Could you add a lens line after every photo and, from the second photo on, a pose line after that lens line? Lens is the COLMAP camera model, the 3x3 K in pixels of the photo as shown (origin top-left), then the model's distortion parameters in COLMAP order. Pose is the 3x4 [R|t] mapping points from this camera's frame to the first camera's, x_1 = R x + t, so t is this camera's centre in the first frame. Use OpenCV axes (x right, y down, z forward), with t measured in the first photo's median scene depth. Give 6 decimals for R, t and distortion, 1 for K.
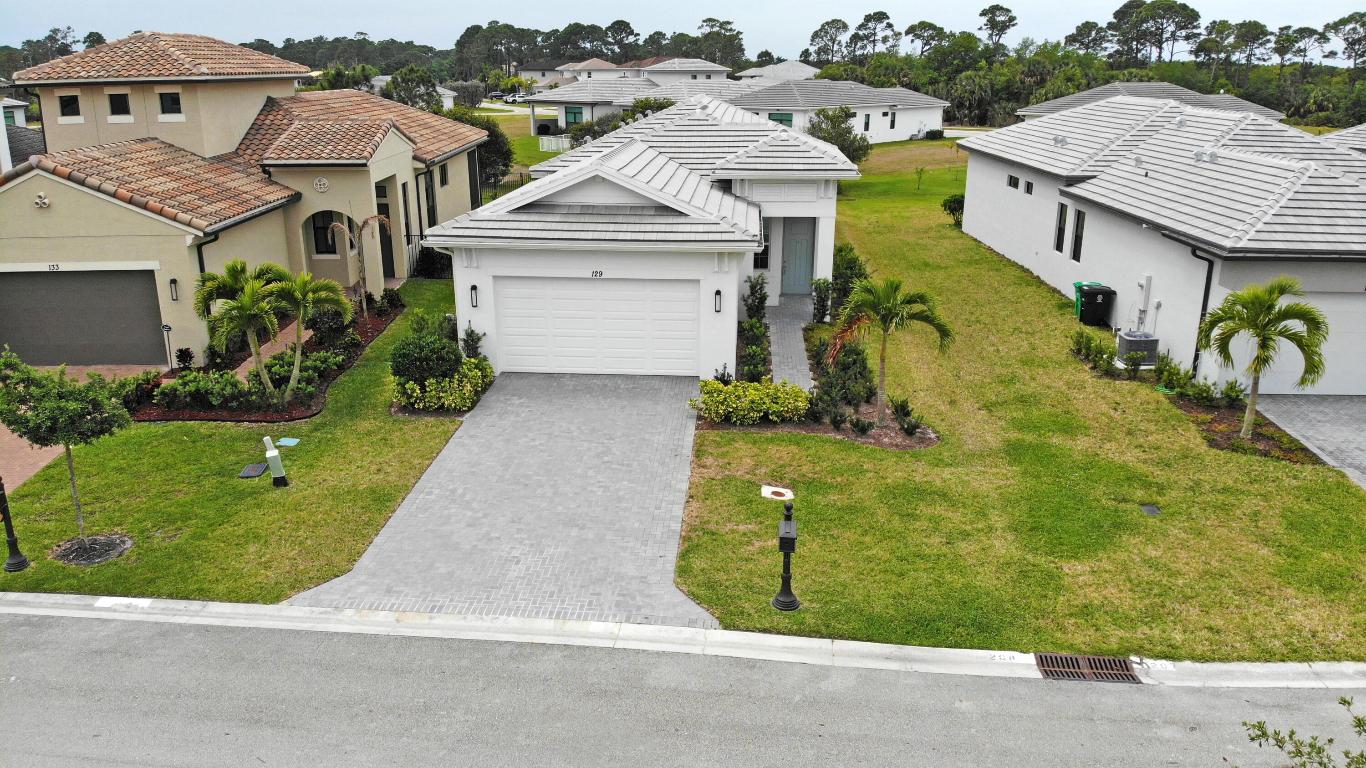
lens RADIAL K [[1008.4, 0, 683.0], [0, 1008.4, 384.0], [0, 0, 1]] dist [0.044645, -0.152456]
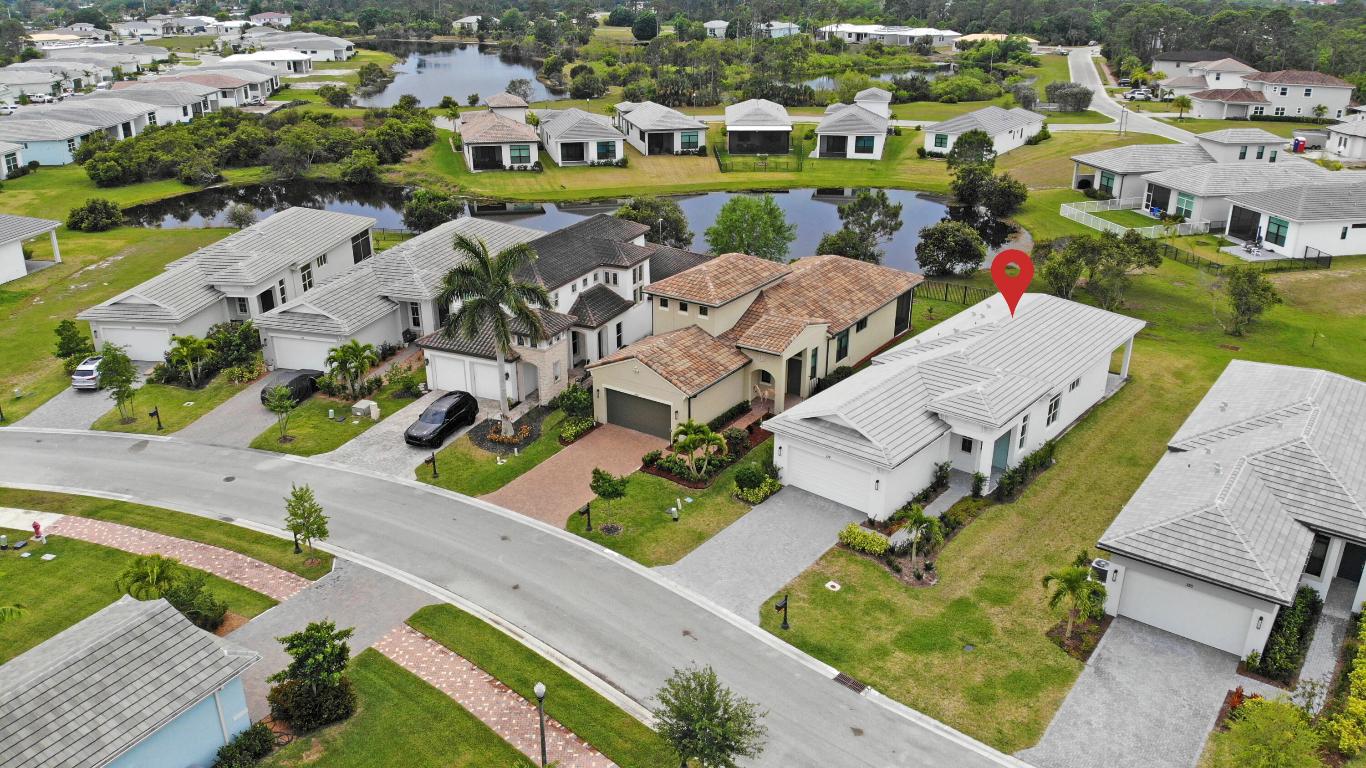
lens RADIAL K [[990.2, 0, 681.1], [0, 990.2, 353.8], [0, 0, 1]] dist [0.118518, -0.273410]
pose [[0.807464, 0.208221, -0.551947, 0.867949], [-0.180310, 0.977973, 0.105156, -0.541732], [0.561685, 0.014611, 0.827222, -1.059204]]
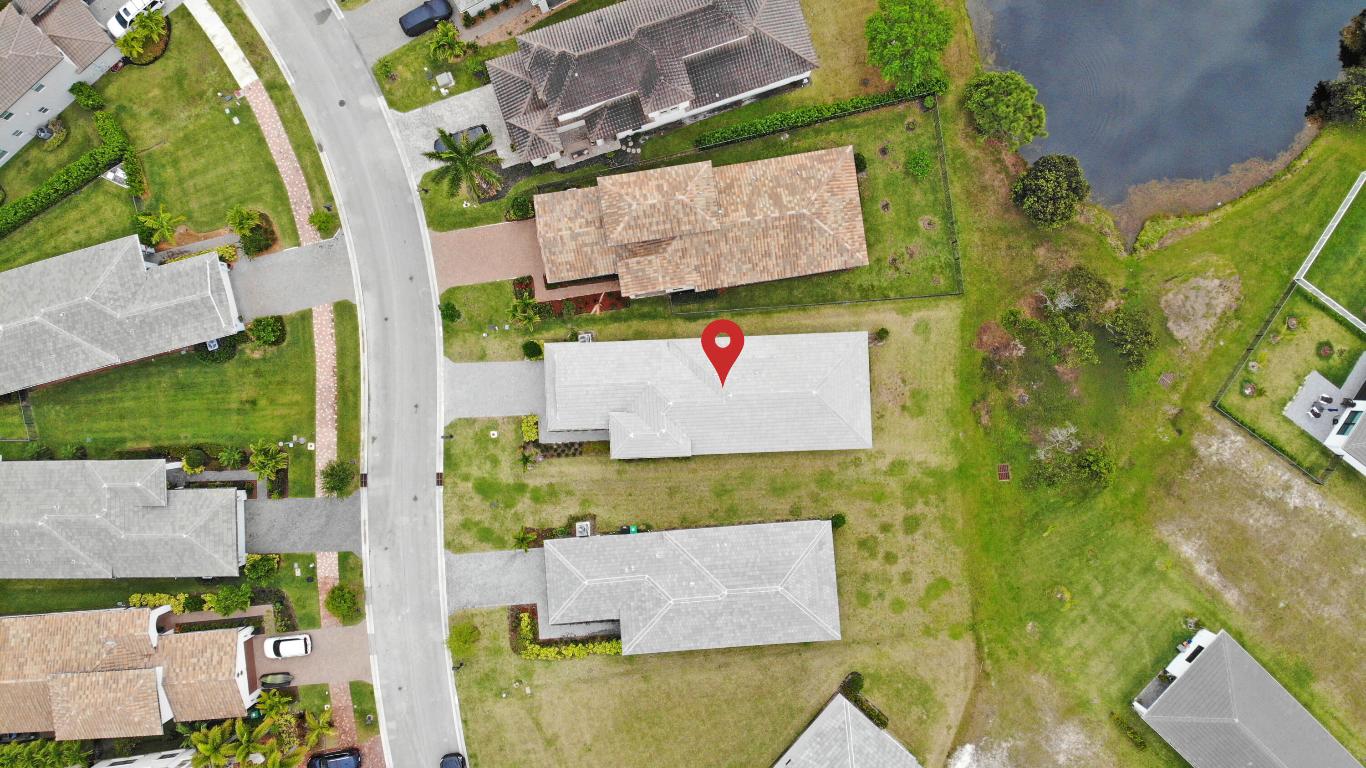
lens RADIAL K [[989.8, 0, 683.0], [0, 989.8, 384.0], [0, 0, 1]] dist [0.133720, -0.306605]
pose [[0.106066, 0.994358, 0.001787, -0.054468], [-0.301366, 0.030434, 0.953023, -4.157909], [0.947591, -0.101621, 0.302893, 0.347162]]
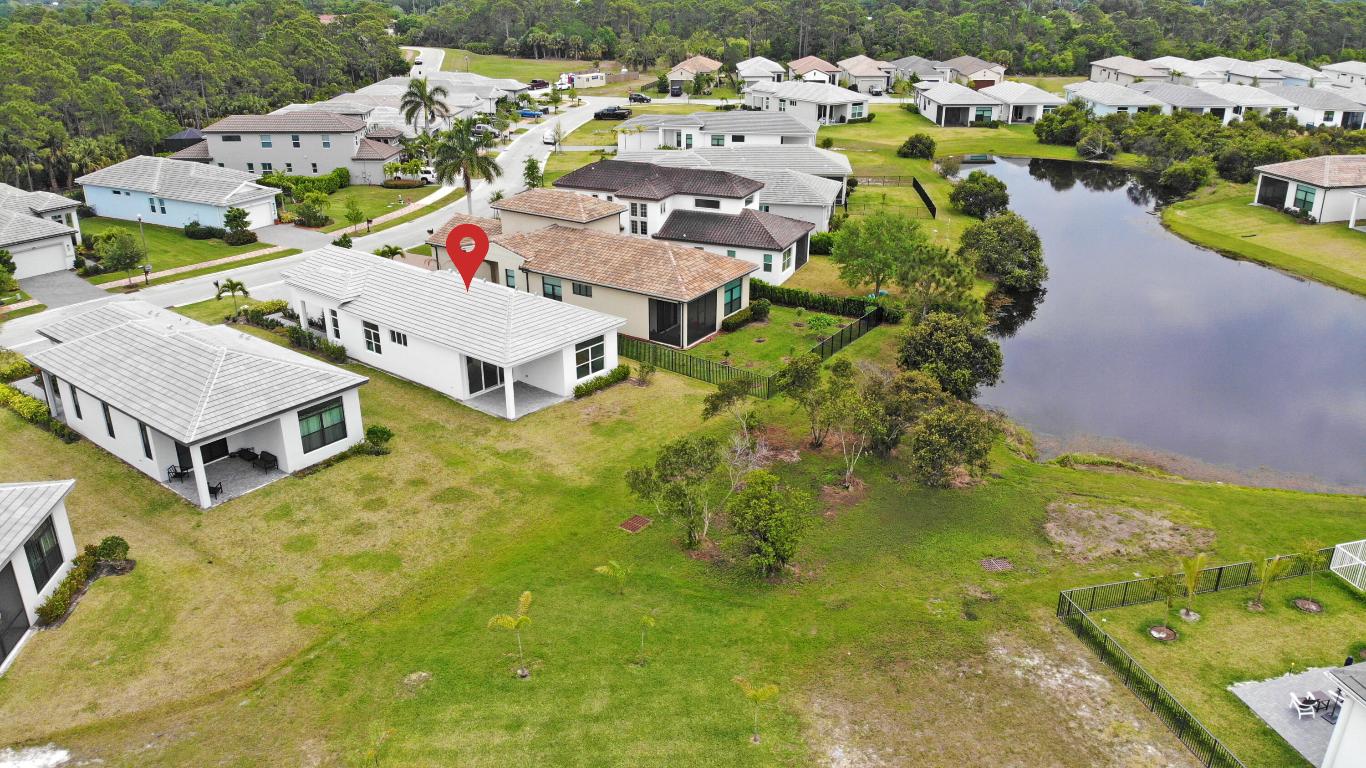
lens RADIAL K [[989.8, 0, 683.0], [0, 989.8, 384.0], [0, 0, 1]] dist [0.133720, -0.306605]
pose [[-0.582703, 0.308212, -0.751973, 1.996541], [-0.246792, 0.814488, 0.525074, -2.007665], [0.774307, 0.491543, -0.398540, 3.685776]]
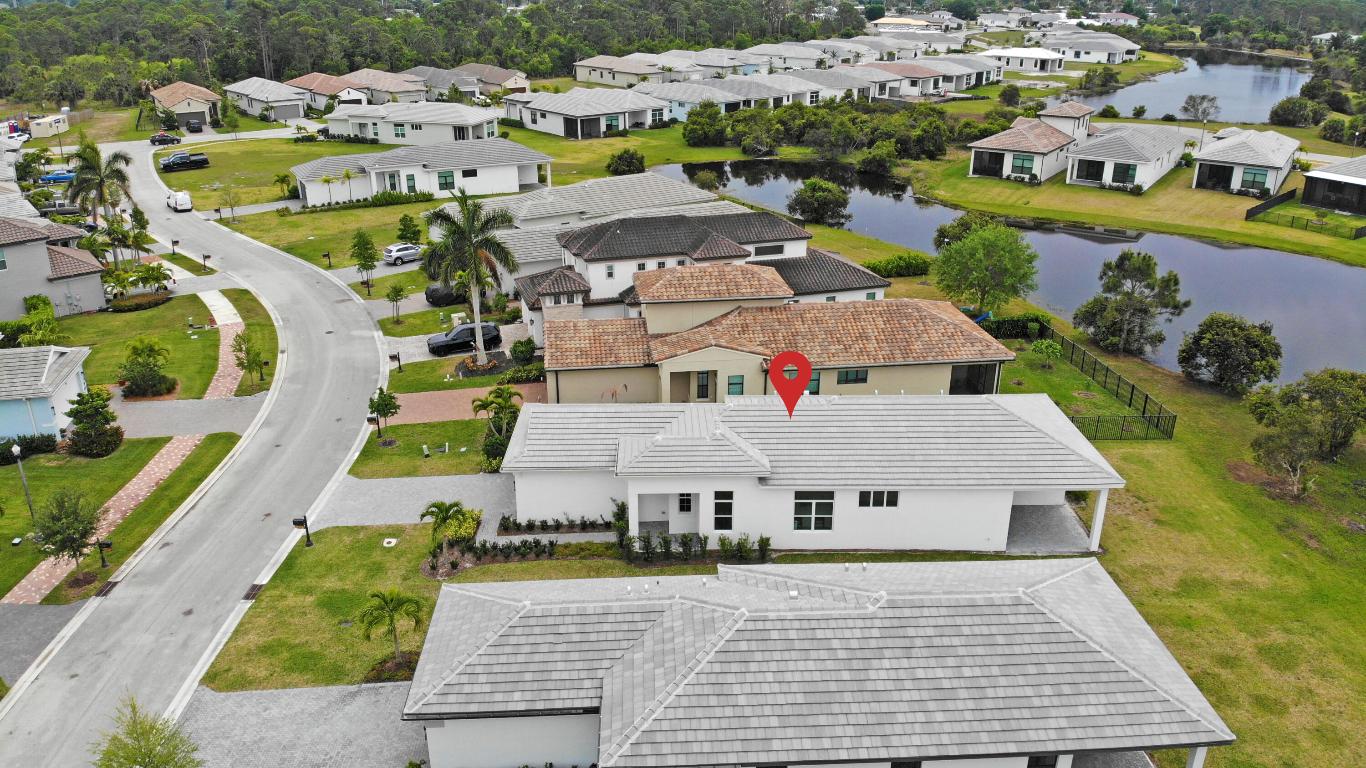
lens RADIAL K [[989.8, 0, 683.0], [0, 989.8, 384.0], [0, 0, 1]] dist [0.133720, -0.306605]
pose [[0.082371, 0.376864, -0.922599, 2.050671], [-0.304437, 0.891009, 0.336780, -1.167488], [0.948964, 0.253133, 0.188125, 0.947751]]
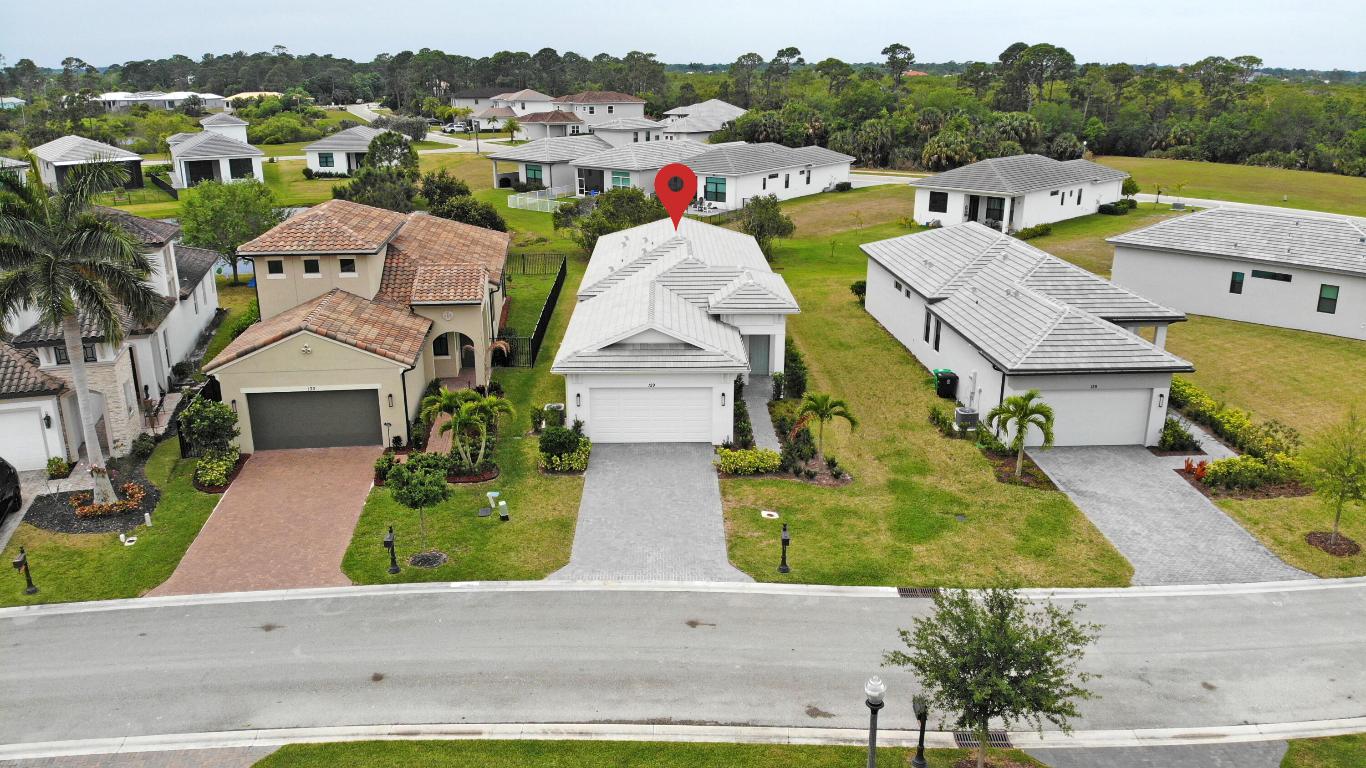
lens RADIAL K [[989.8, 0, 683.0], [0, 989.8, 384.0], [0, 0, 1]] dist [0.133720, -0.306605]
pose [[0.996537, -0.025287, 0.079208, -0.178704], [0.025162, 0.999680, 0.002578, -0.124449], [-0.079248, -0.000576, 0.996855, -0.723247]]
